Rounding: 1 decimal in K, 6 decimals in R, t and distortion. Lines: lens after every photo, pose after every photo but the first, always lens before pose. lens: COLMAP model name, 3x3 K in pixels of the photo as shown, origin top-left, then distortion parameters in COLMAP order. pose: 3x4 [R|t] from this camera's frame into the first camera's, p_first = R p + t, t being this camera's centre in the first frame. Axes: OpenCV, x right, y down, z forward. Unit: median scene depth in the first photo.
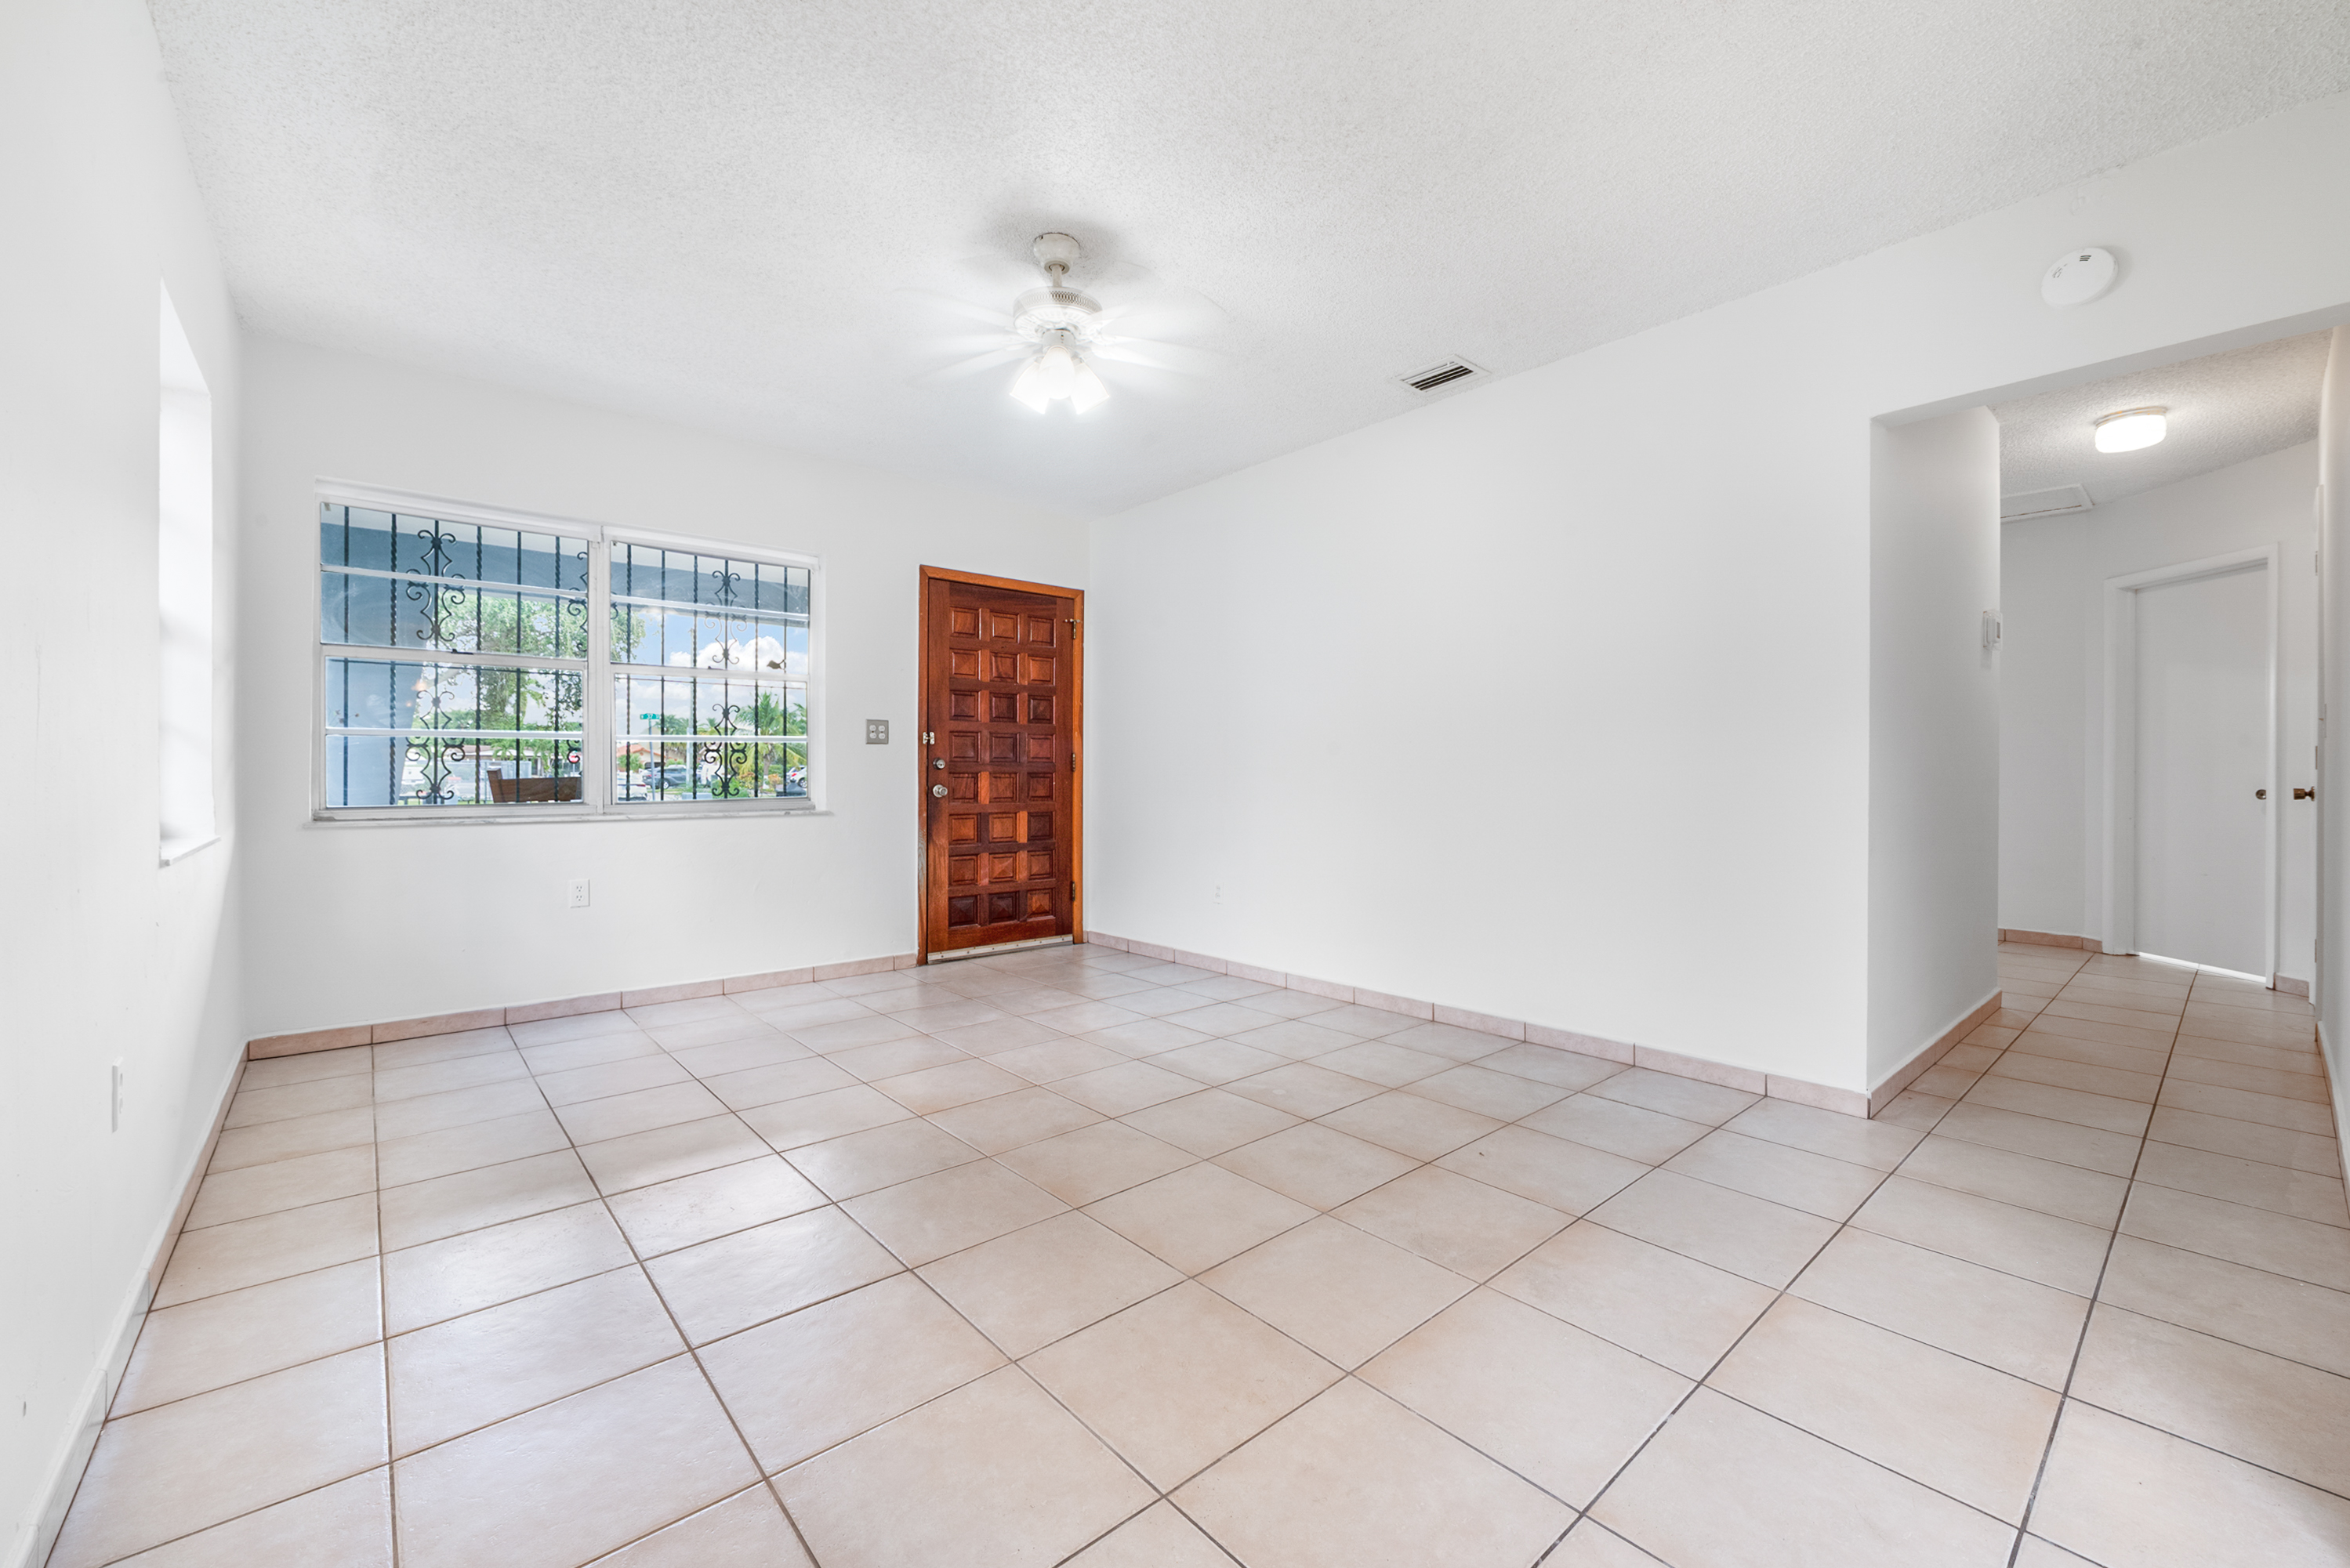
lens RADIAL K [[942.0, 0, 1199.9], [0, 942.0, 780.6], [0, 0, 1]] dist [-0.000495, -0.000195]
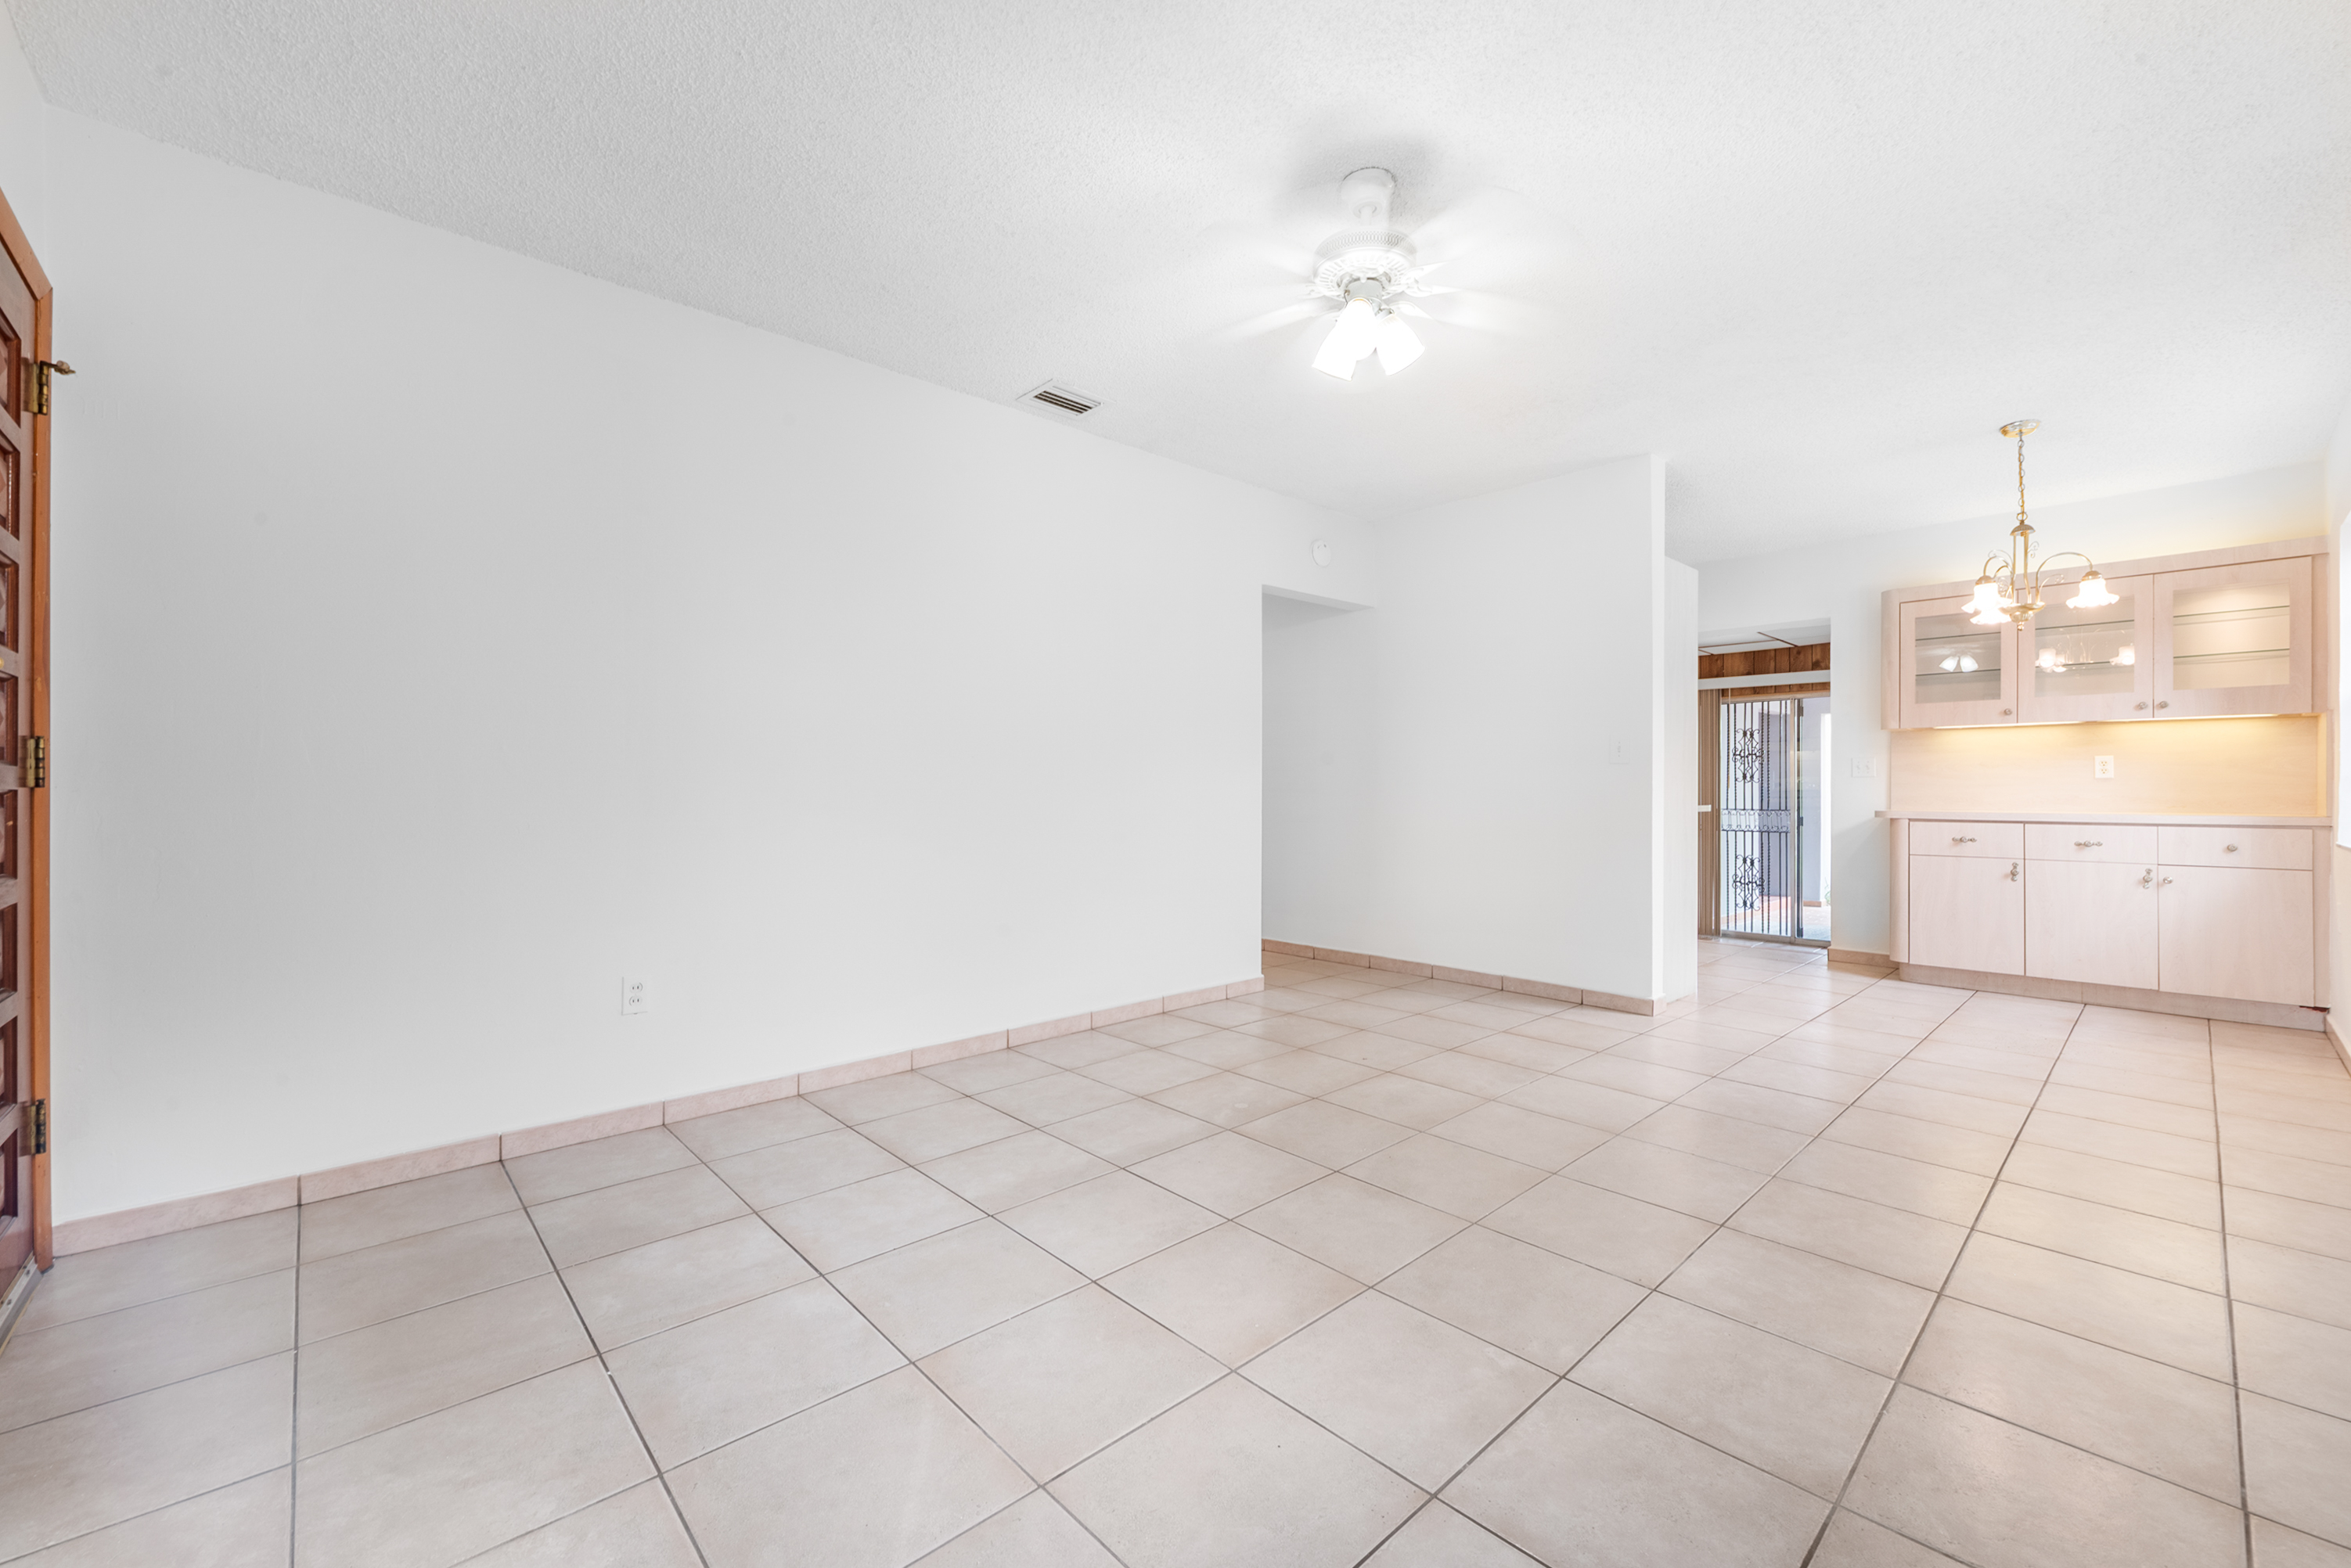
lens RADIAL K [[942.4, 0, 1200.4], [0, 942.4, 780.6], [0, 0, 1]] dist [-0.000495, -0.000195]
pose [[-0.028502, 0.007211, 0.999568, -0.838160], [0.007439, 0.999948, -0.007002, -0.010400], [-0.999566, 0.007236, -0.028554, 0.966793]]
